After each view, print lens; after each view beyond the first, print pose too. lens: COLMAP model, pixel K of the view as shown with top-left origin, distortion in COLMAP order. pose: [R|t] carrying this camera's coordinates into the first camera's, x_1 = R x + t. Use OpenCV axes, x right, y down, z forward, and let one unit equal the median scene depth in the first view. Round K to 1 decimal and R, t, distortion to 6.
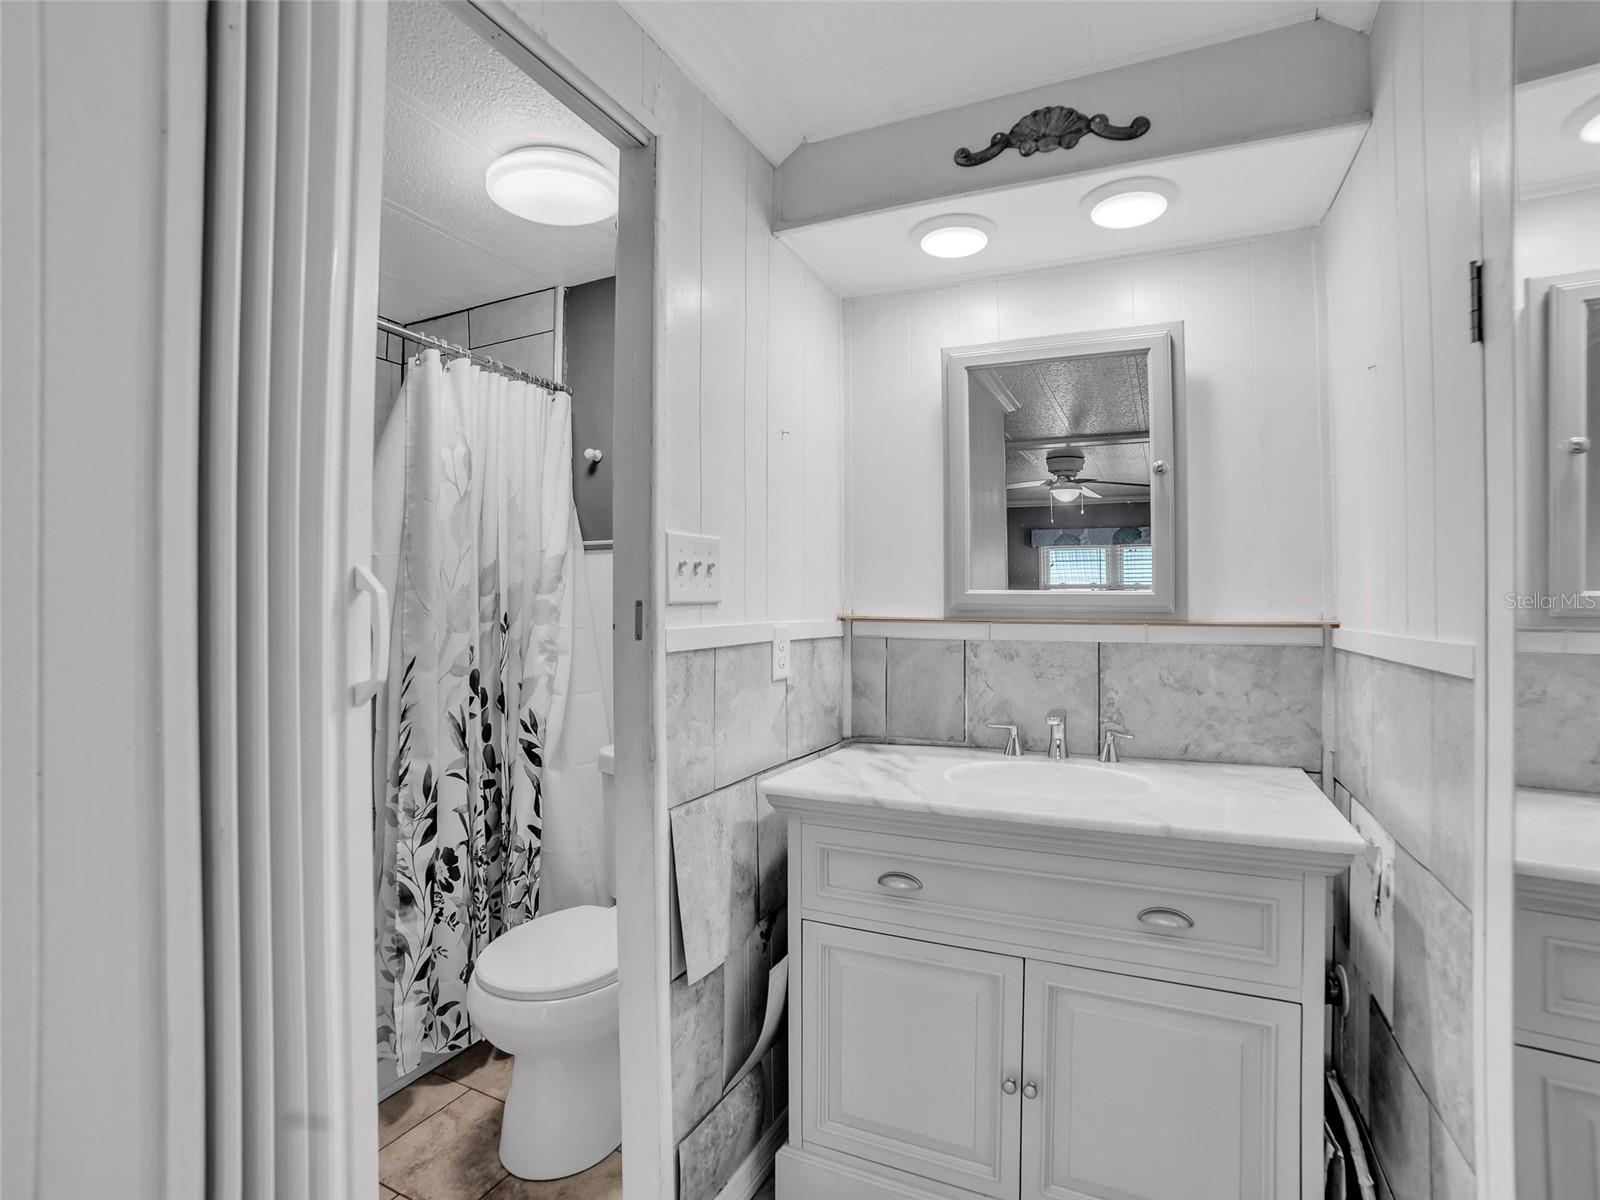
lens RADIAL K [[704.1, 0, 800.0], [0, 704.1, 600.0], [0, 0, 1]] dist [-0.106772, 0.037655]
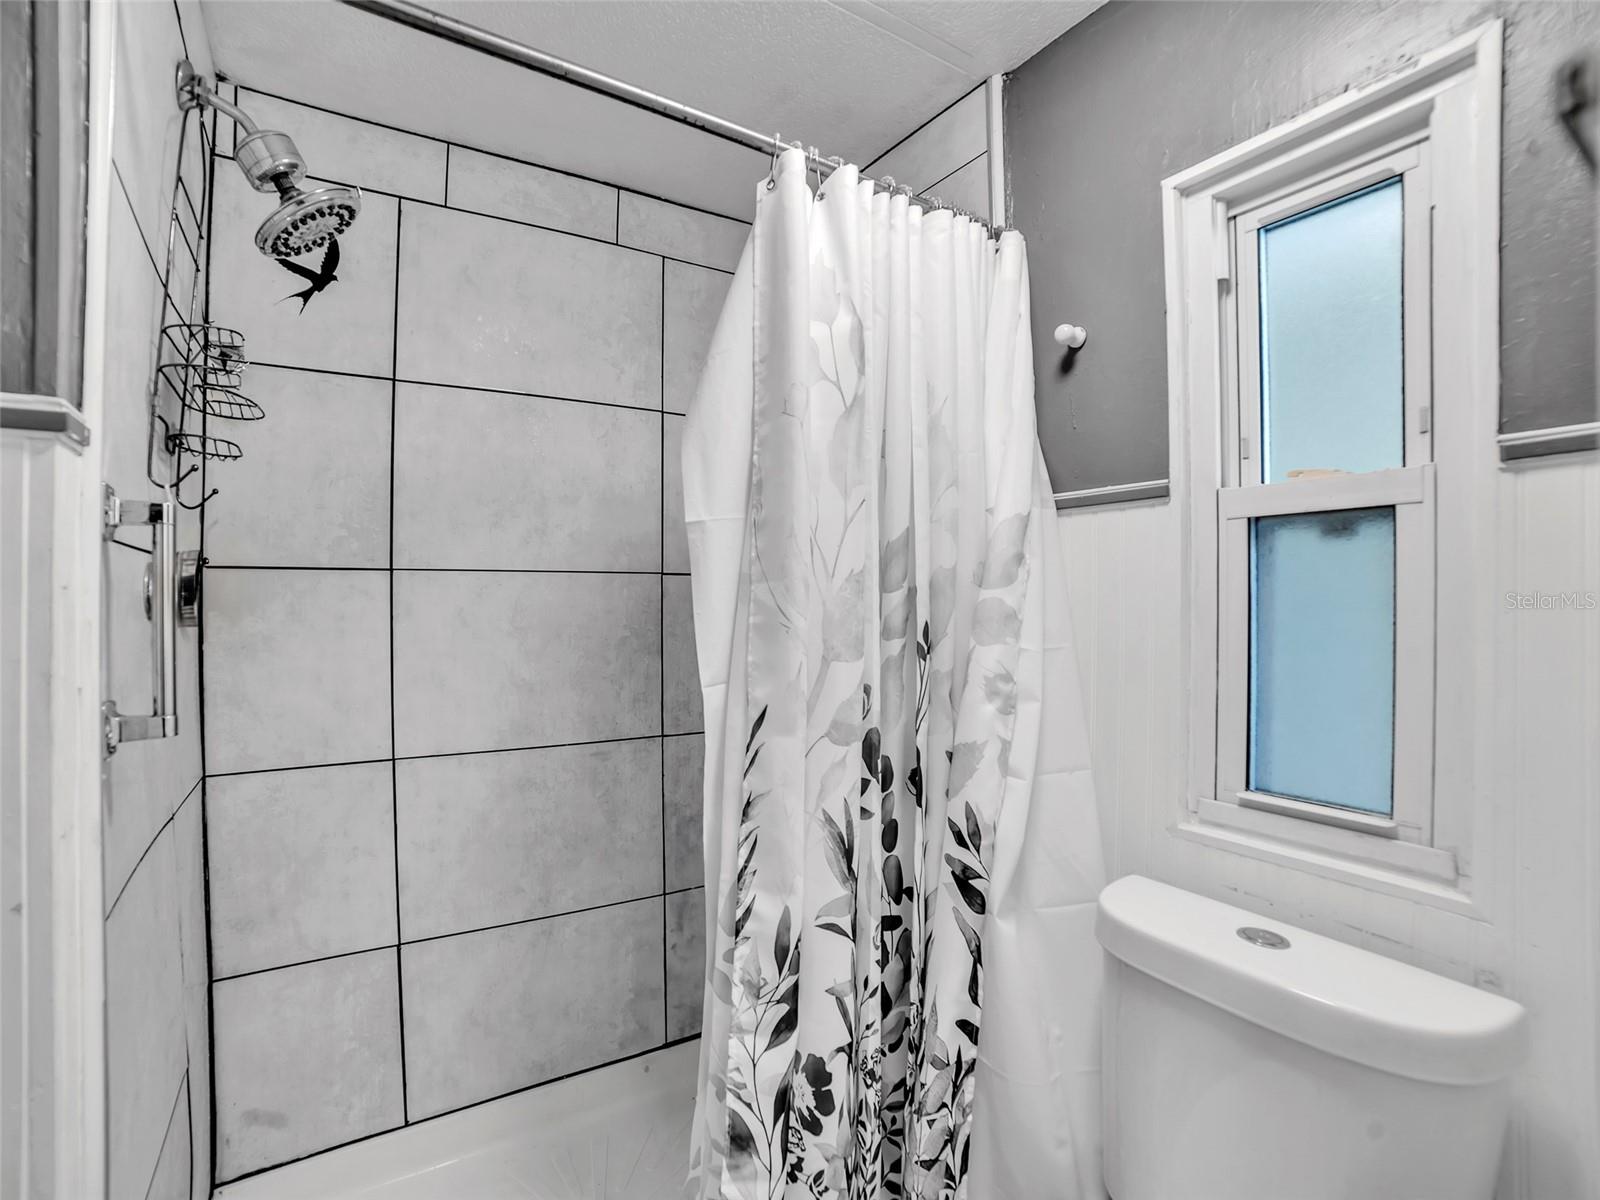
lens RADIAL K [[704.1, 0, 800.0], [0, 704.1, 600.0], [0, 0, 1]] dist [-0.106772, 0.037655]
pose [[0.852306, 0.009518, -0.522956, -0.229735], [-0.000688, 0.999854, 0.017077, -0.009156], [0.523043, -0.014195, 0.852188, 0.494391]]
